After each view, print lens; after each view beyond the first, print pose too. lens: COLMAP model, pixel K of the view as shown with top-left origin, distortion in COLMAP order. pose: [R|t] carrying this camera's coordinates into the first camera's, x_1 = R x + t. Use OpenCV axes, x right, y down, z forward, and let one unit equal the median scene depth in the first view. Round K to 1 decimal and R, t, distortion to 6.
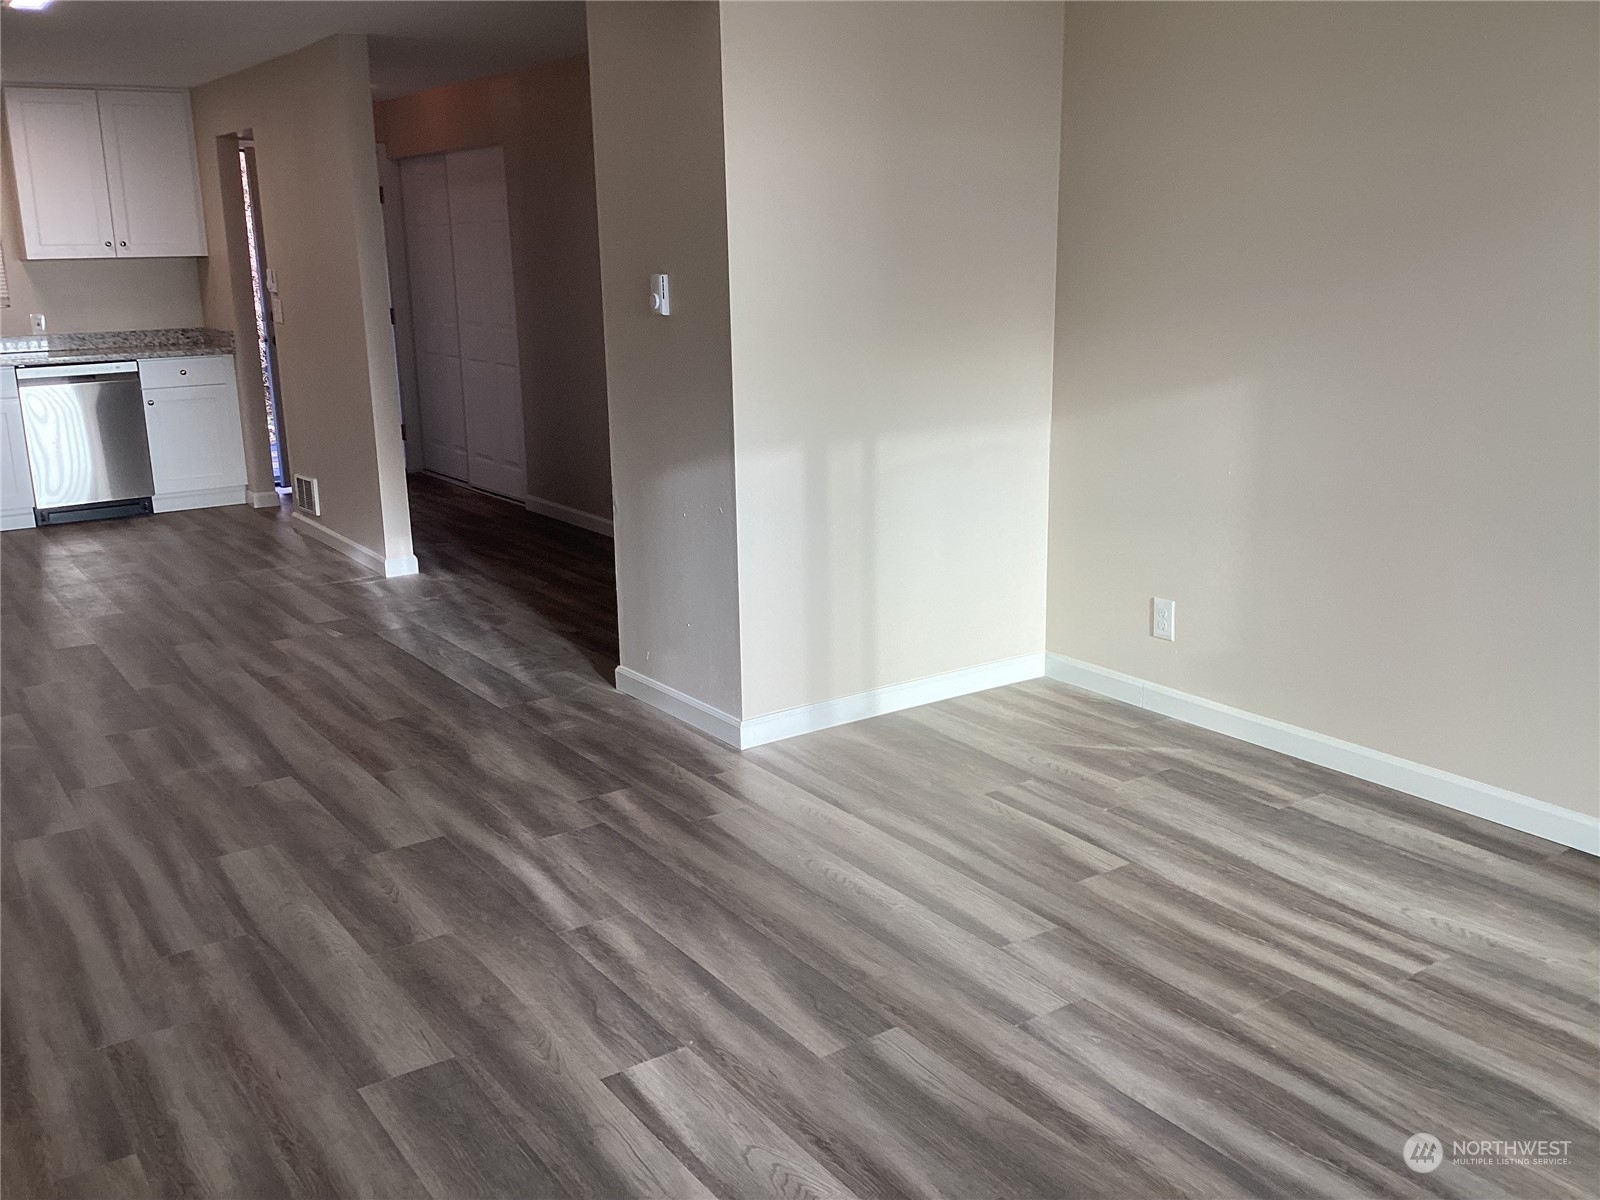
lens RADIAL K [[1448.9, 0, 800.0], [0, 1448.9, 600.0], [0, 0, 1]] dist [0.125218, -0.248608]
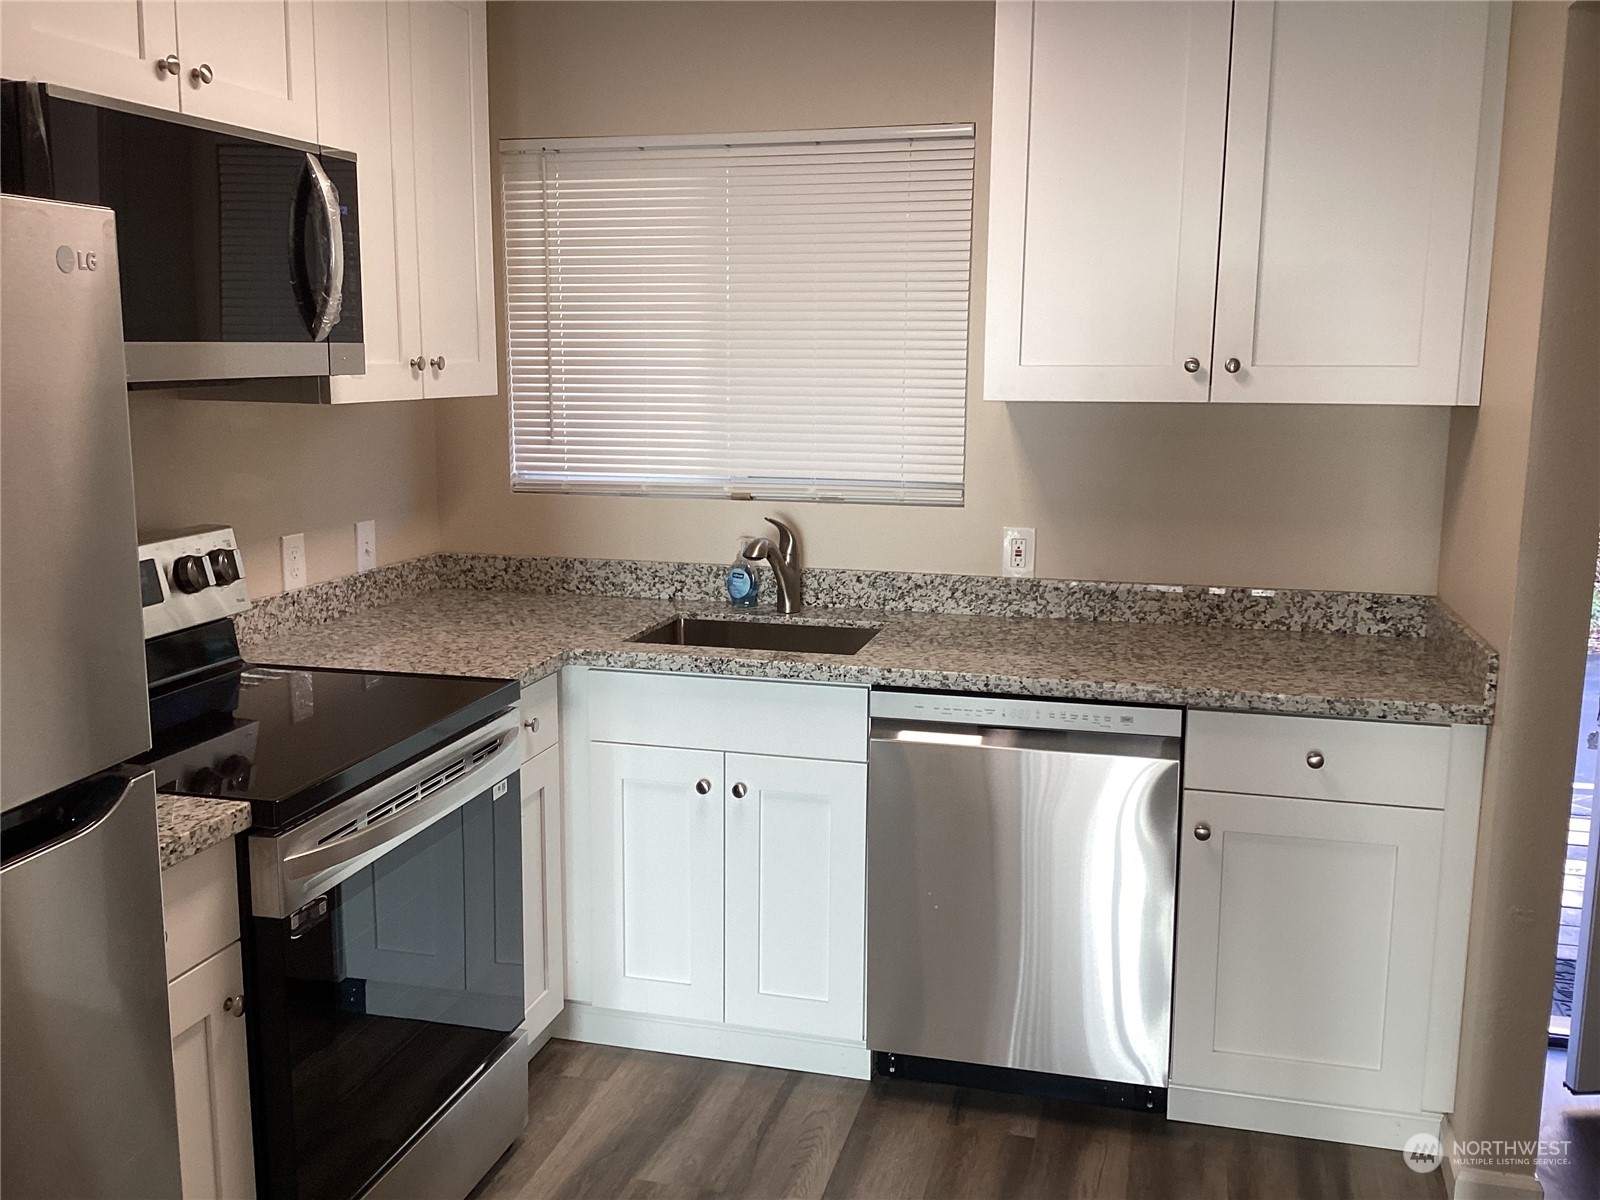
lens RADIAL K [[1448.9, 0, 800.0], [0, 1448.9, 600.0], [0, 0, 1]] dist [0.125218, -0.248608]
pose [[0.647359, 0.150135, -0.747252, -0.486369], [-0.193567, 0.980648, 0.029338, -0.336211], [0.737196, 0.125651, 0.663893, 1.325293]]
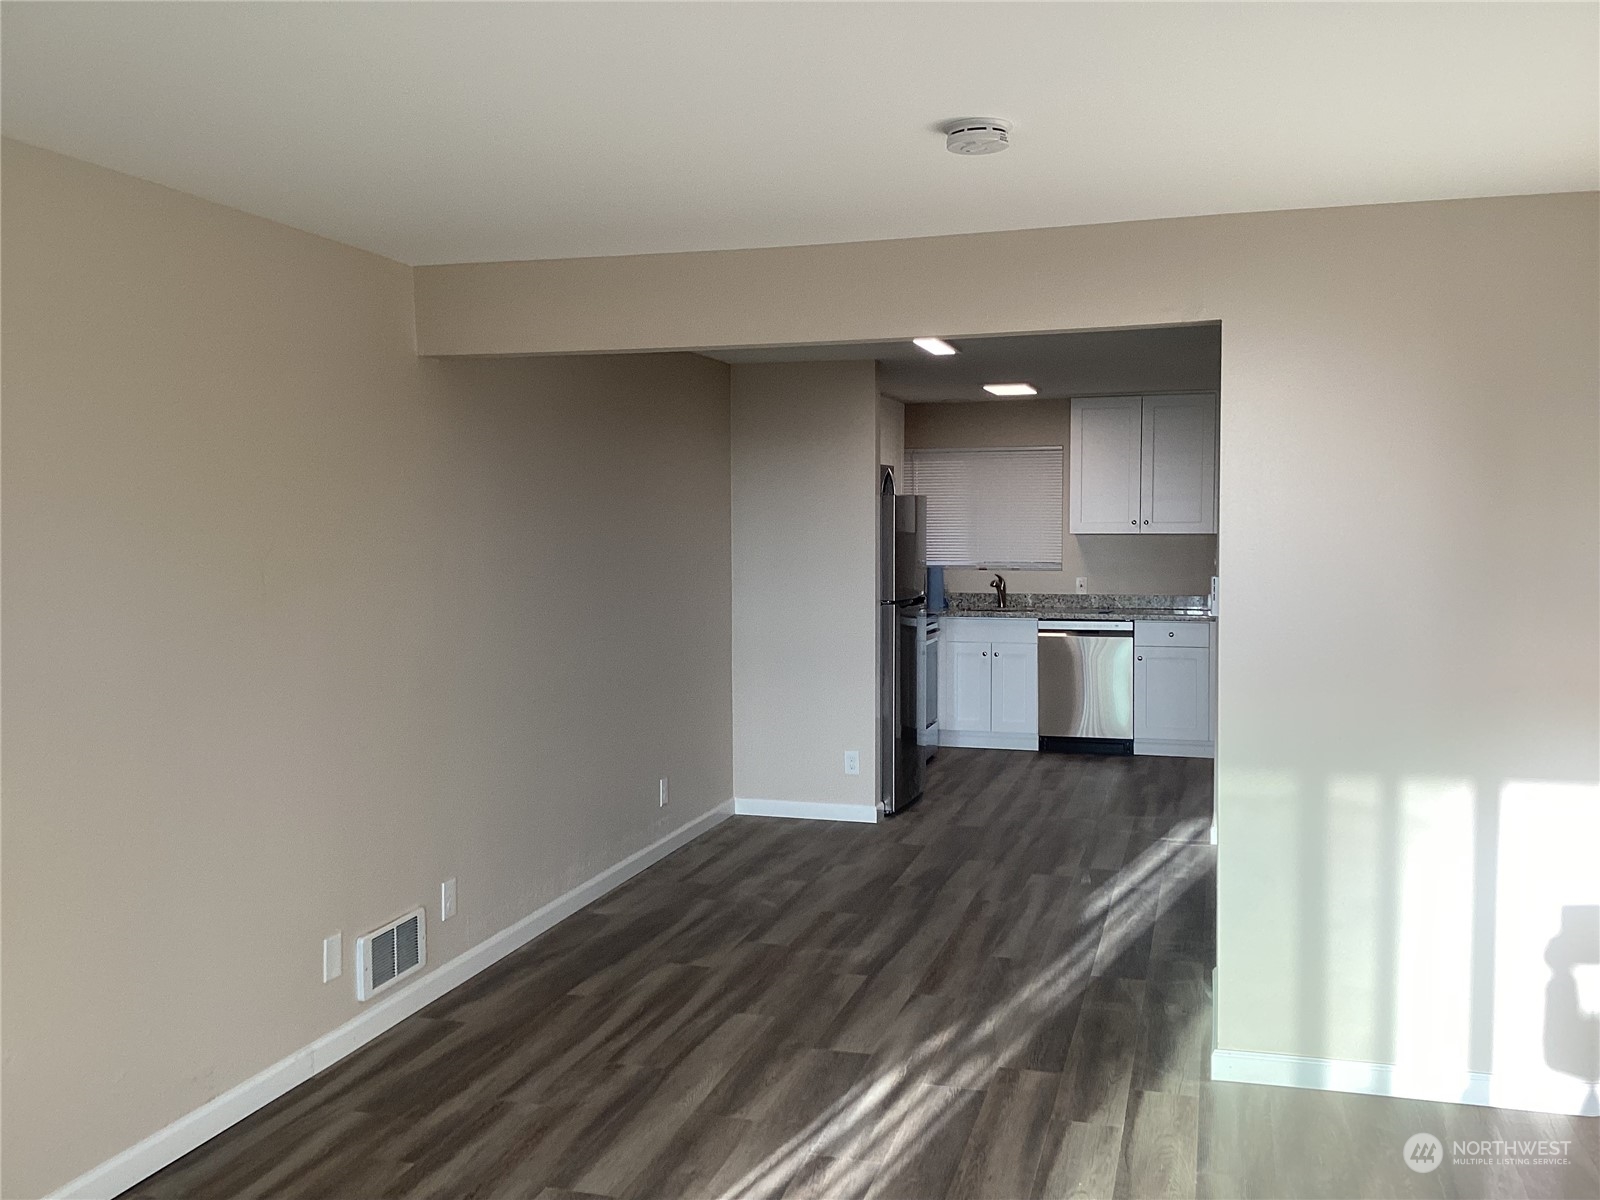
lens RADIAL K [[1448.9, 0, 800.0], [0, 1448.9, 600.0], [0, 0, 1]] dist [0.125218, -0.248608]
pose [[0.632111, 0.062739, -0.772334, 0.498371], [-0.193283, 0.977978, -0.078747, -0.071802], [0.750385, 0.199055, 0.630317, 0.148935]]
